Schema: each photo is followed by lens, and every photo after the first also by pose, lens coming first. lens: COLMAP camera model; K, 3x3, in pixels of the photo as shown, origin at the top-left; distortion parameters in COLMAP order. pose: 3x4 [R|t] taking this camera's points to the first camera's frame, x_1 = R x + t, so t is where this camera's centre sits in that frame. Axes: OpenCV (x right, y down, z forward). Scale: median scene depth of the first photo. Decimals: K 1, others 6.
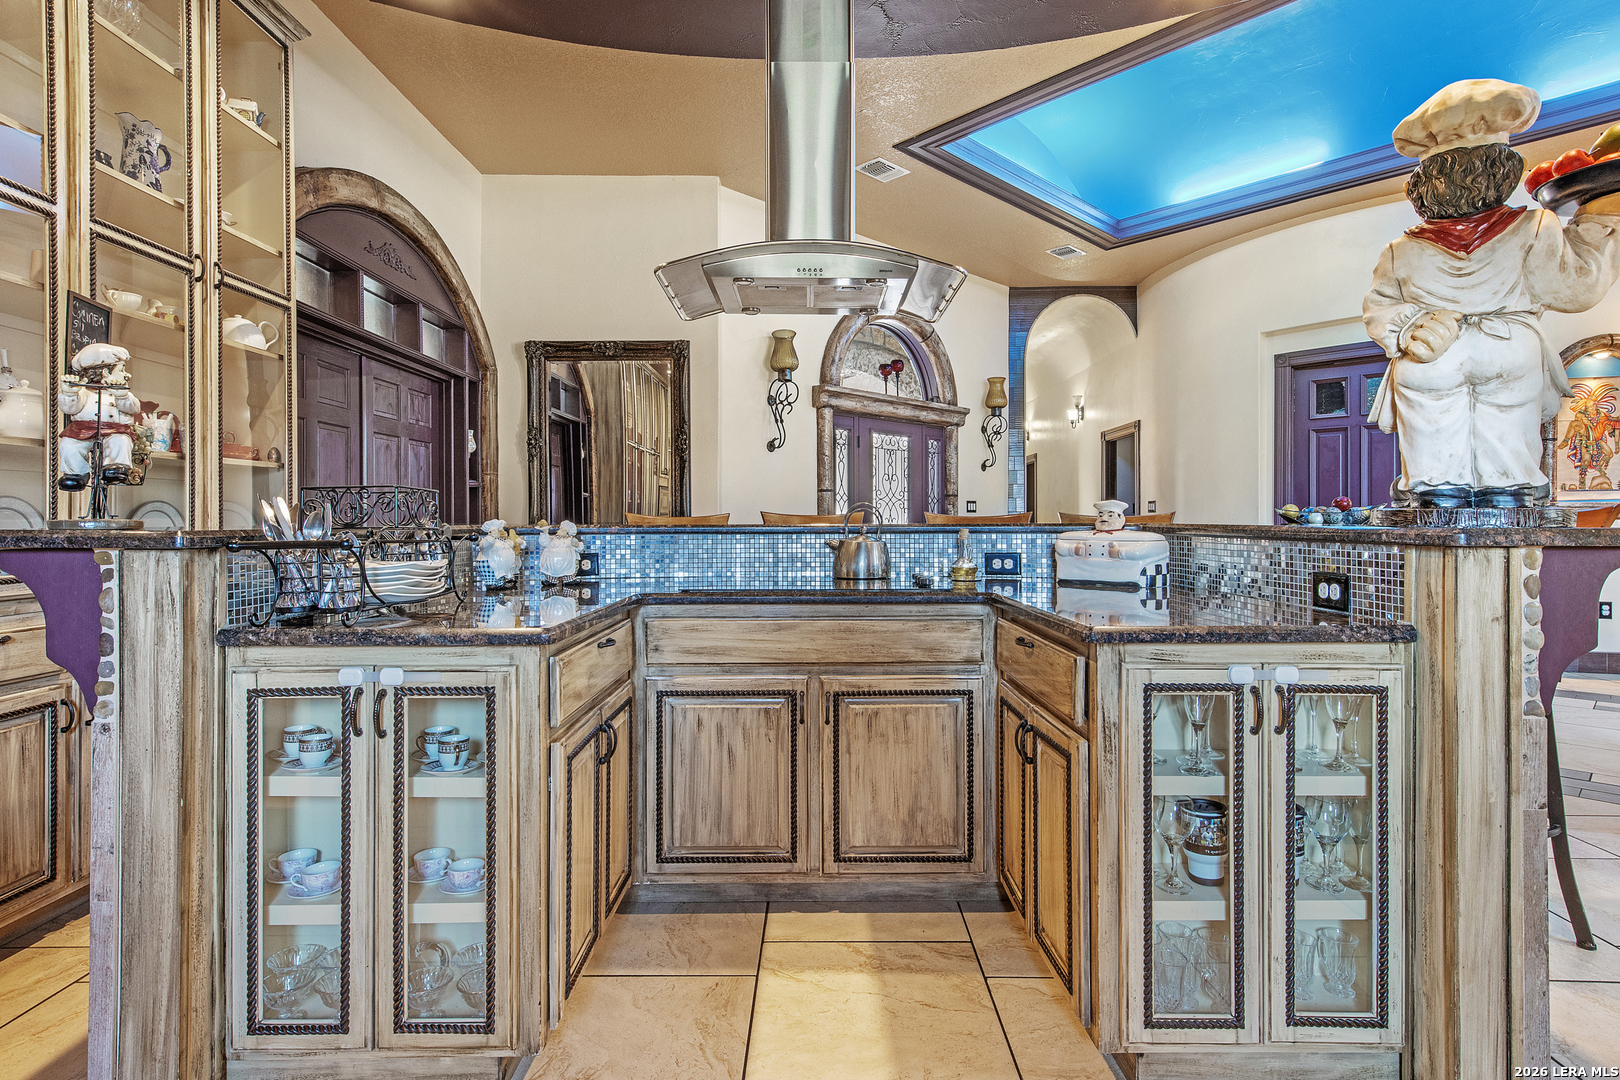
lens RADIAL K [[823.2, 0, 811.6], [0, 823.2, 525.3], [0, 0, 1]] dist [0.016908, 0.000849]
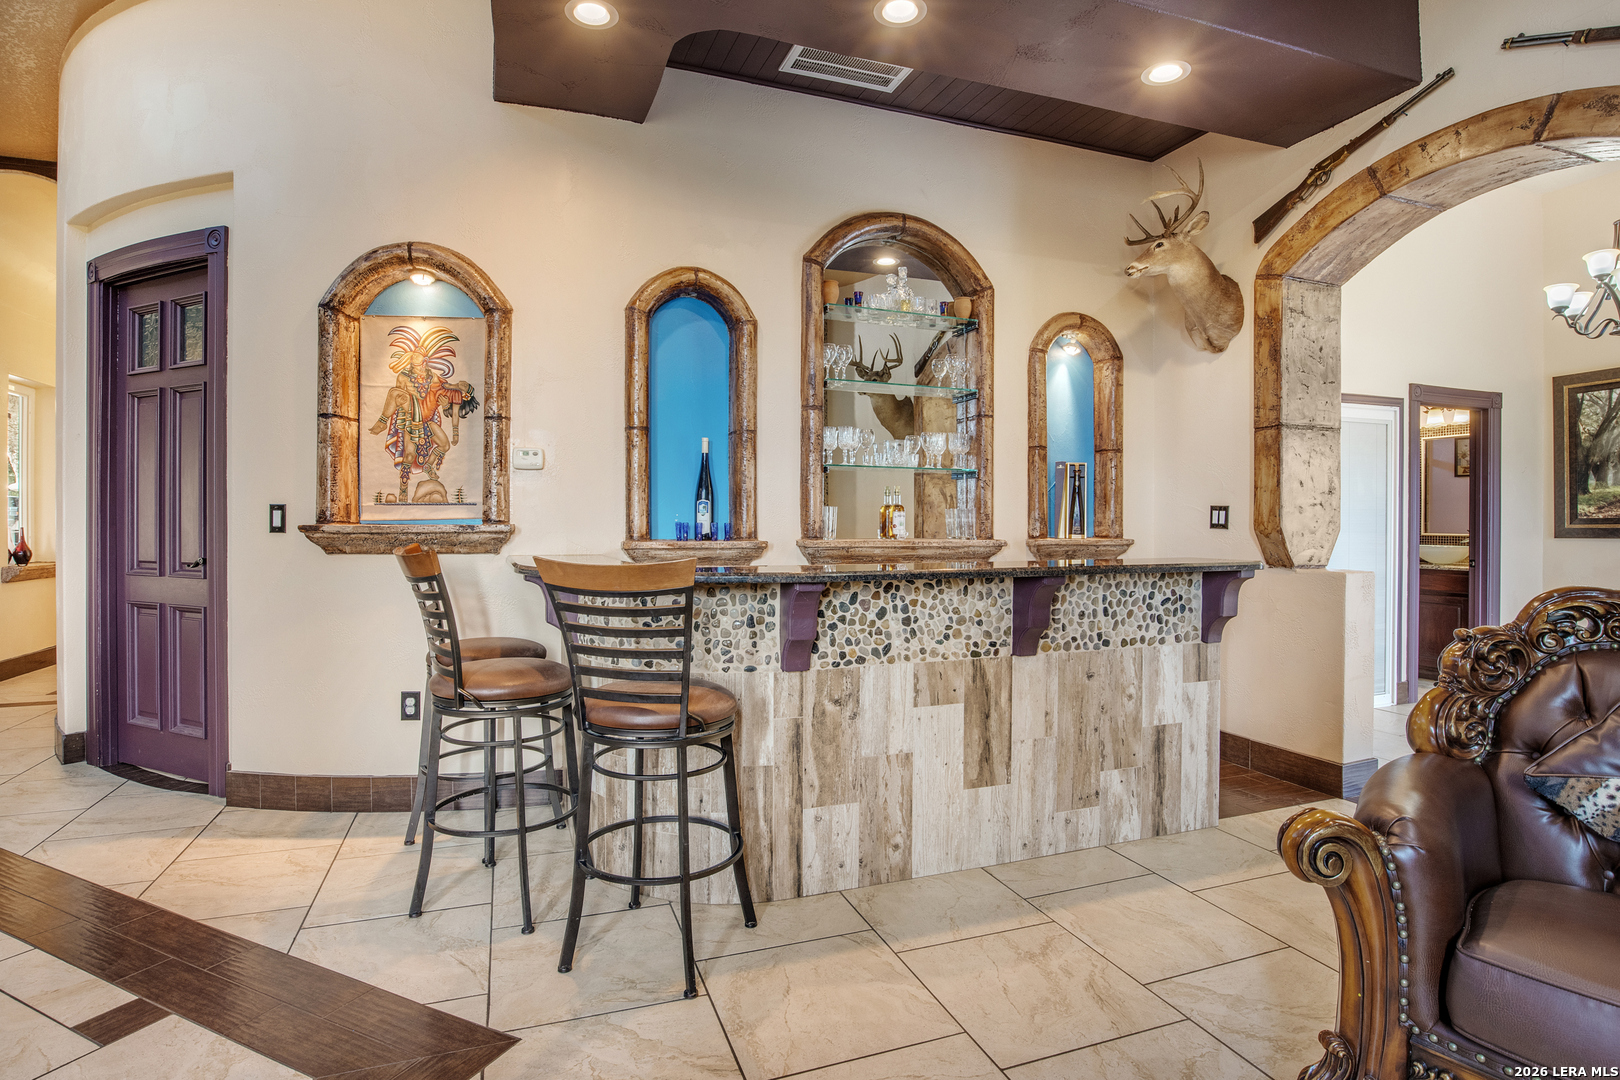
lens RADIAL K [[823.2, 0, 809.5], [0, 823.2, 529.7], [0, 0, 1]] dist [0.016908, 0.000849]
pose [[0.939119, -0.004734, 0.343559, 0.989328], [0.004218, 0.999989, 0.002250, -0.023338], [-0.343566, -0.000664, 0.939128, 0.342734]]
